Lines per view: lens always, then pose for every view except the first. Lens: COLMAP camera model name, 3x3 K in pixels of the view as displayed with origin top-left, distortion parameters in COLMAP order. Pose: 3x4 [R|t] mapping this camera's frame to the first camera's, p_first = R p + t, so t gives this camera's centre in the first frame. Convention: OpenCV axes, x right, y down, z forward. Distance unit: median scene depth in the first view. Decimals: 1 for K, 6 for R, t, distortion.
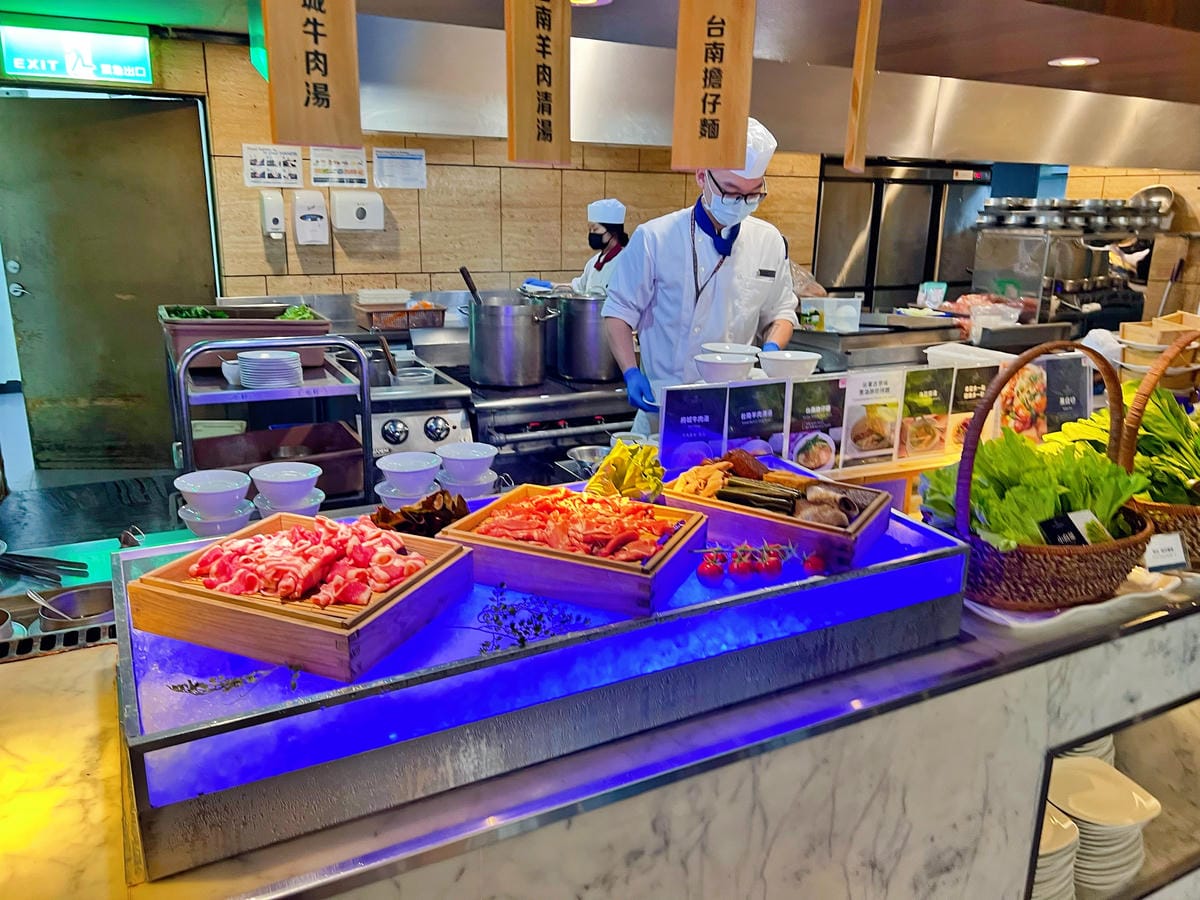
lens RADIAL K [[903.5, 0, 605.8], [0, 903.5, 456.0], [0, 0, 1]] dist [0.023275, -0.021000]
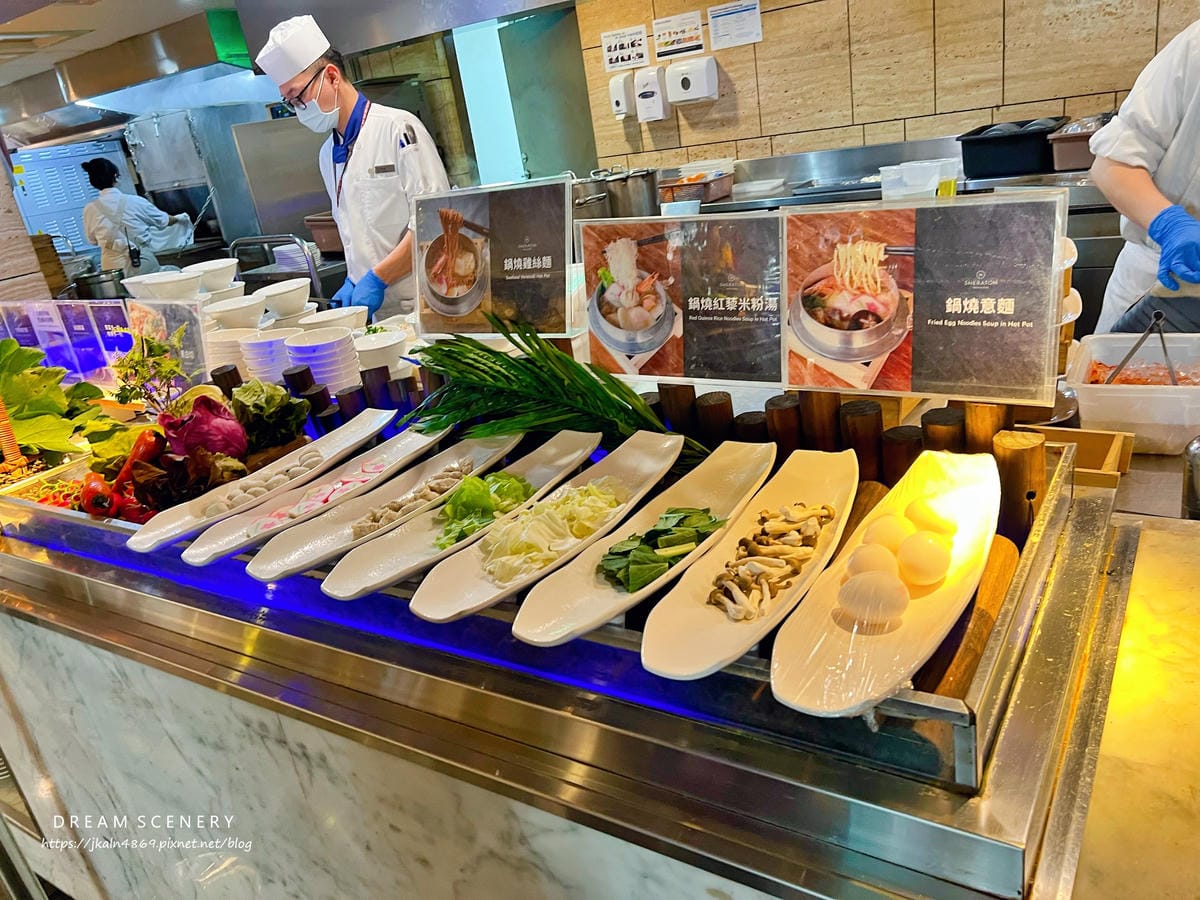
lens RADIAL K [[903.5, 0, 605.3], [0, 903.5, 443.8], [0, 0, 1]] dist [0.023275, -0.021000]
pose [[0.489545, 0.215851, -0.844839, 0.612412], [-0.077872, 0.975828, 0.204195, -0.077806], [0.868494, -0.034173, 0.494521, 0.418597]]
